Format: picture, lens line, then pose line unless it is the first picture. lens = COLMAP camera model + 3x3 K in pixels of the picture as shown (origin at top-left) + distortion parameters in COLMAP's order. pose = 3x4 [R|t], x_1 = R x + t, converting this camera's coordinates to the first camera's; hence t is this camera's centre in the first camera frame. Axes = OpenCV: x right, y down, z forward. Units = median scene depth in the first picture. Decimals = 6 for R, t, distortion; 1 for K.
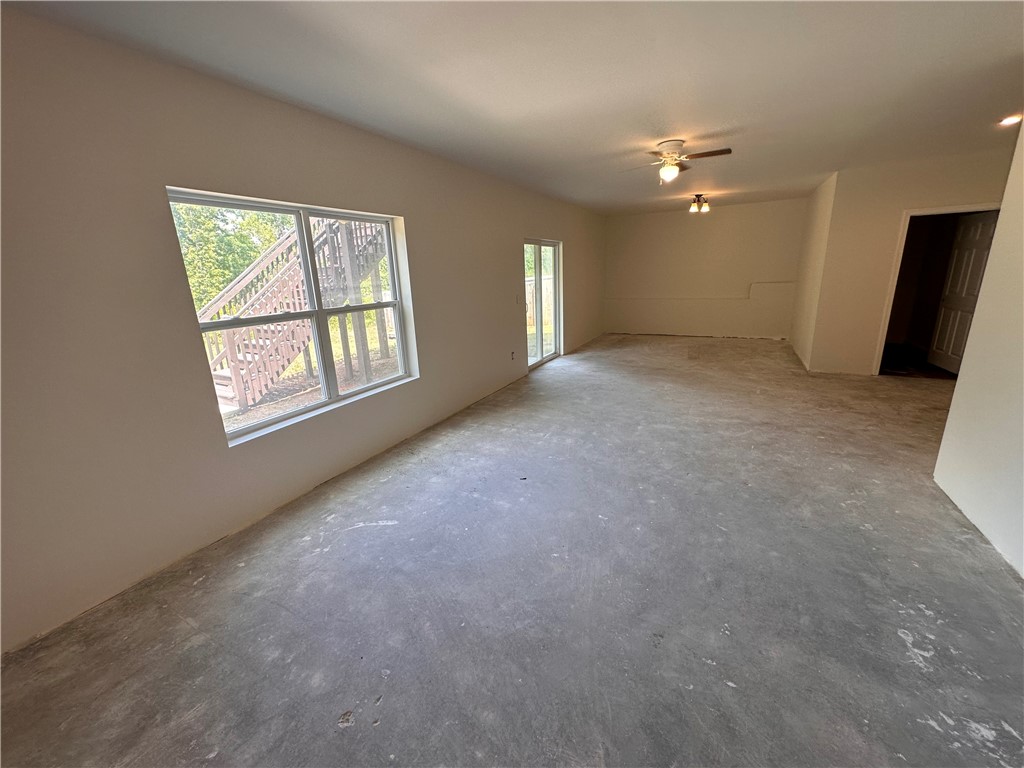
lens RADIAL K [[408.5, 0, 512.5], [0, 408.5, 383.4], [0, 0, 1]] dist [-0.000287, 0.000409]
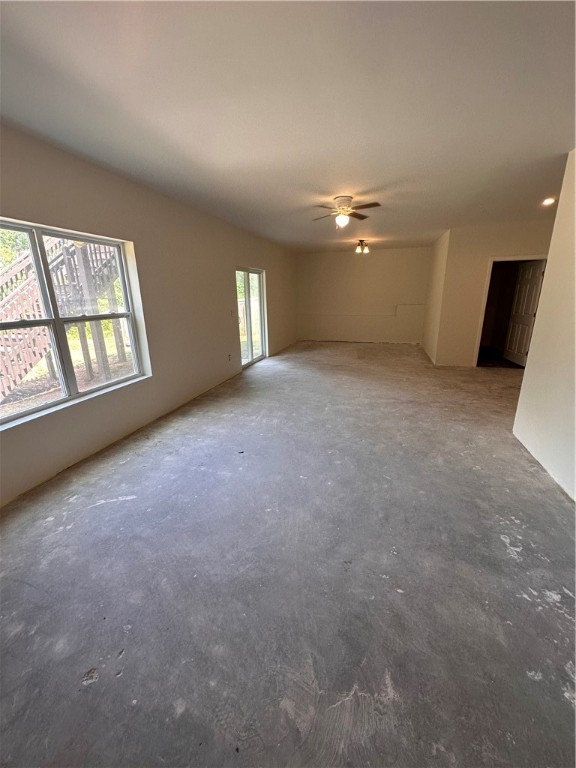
lens RADIAL K [[306.4, 0, 289.1], [0, 306.4, 383.2], [0, 0, 1]] dist [-0.000287, 0.000409]
pose [[0.981357, -0.030897, 0.189695, -0.001410], [0.028610, 0.999481, 0.014786, 0.006952], [-0.190054, -0.009083, 0.981732, 0.032847]]
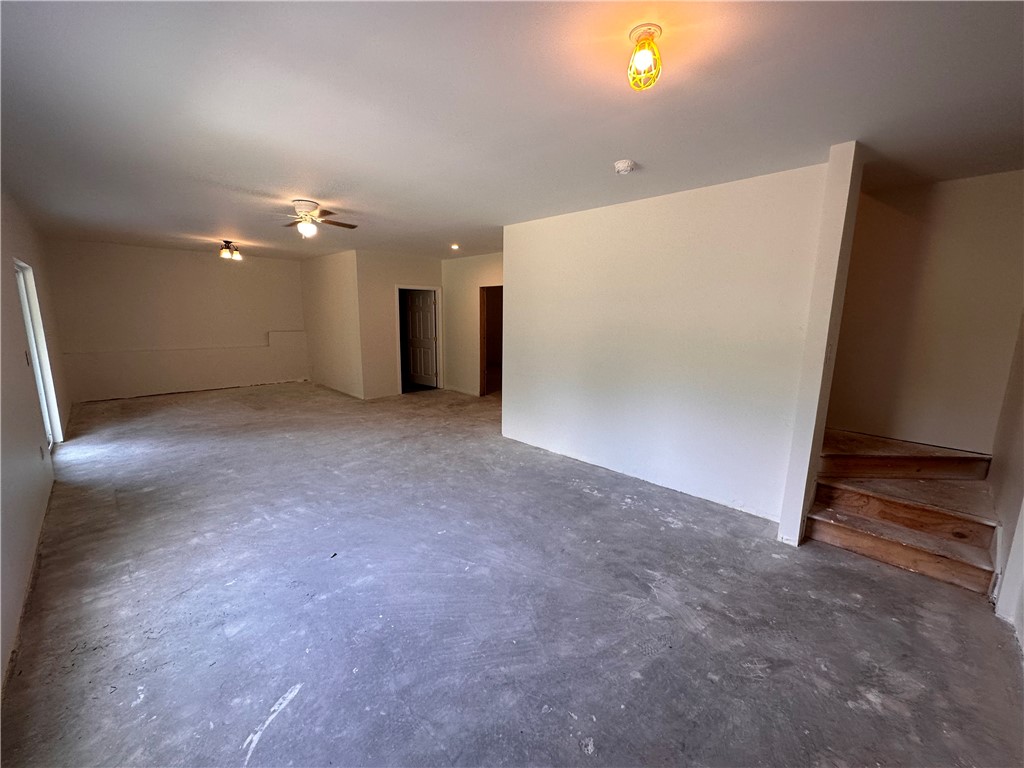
lens RADIAL K [[408.5, 0, 509.5], [0, 408.5, 385.3], [0, 0, 1]] dist [-0.000287, 0.000409]
pose [[0.298495, -0.123373, 0.946404, -0.611148], [0.227449, 0.972235, 0.055003, -0.073761], [-0.926913, 0.198841, 0.318268, 0.309528]]
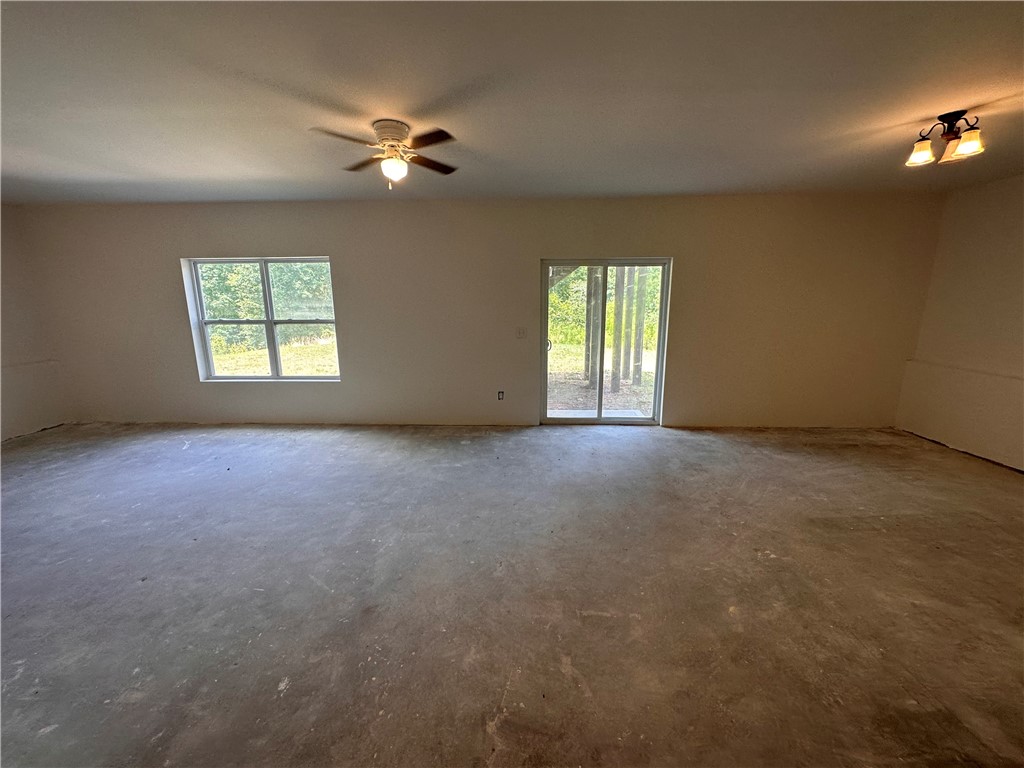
lens RADIAL K [[408.5, 0, 511.9], [0, 408.5, 385.1], [0, 0, 1]] dist [-0.000287, 0.000409]
pose [[0.430305, 0.224486, -0.874325, 1.371877], [-0.249301, 0.960467, 0.123908, -0.363040], [0.867575, 0.164652, 0.469258, 1.090523]]
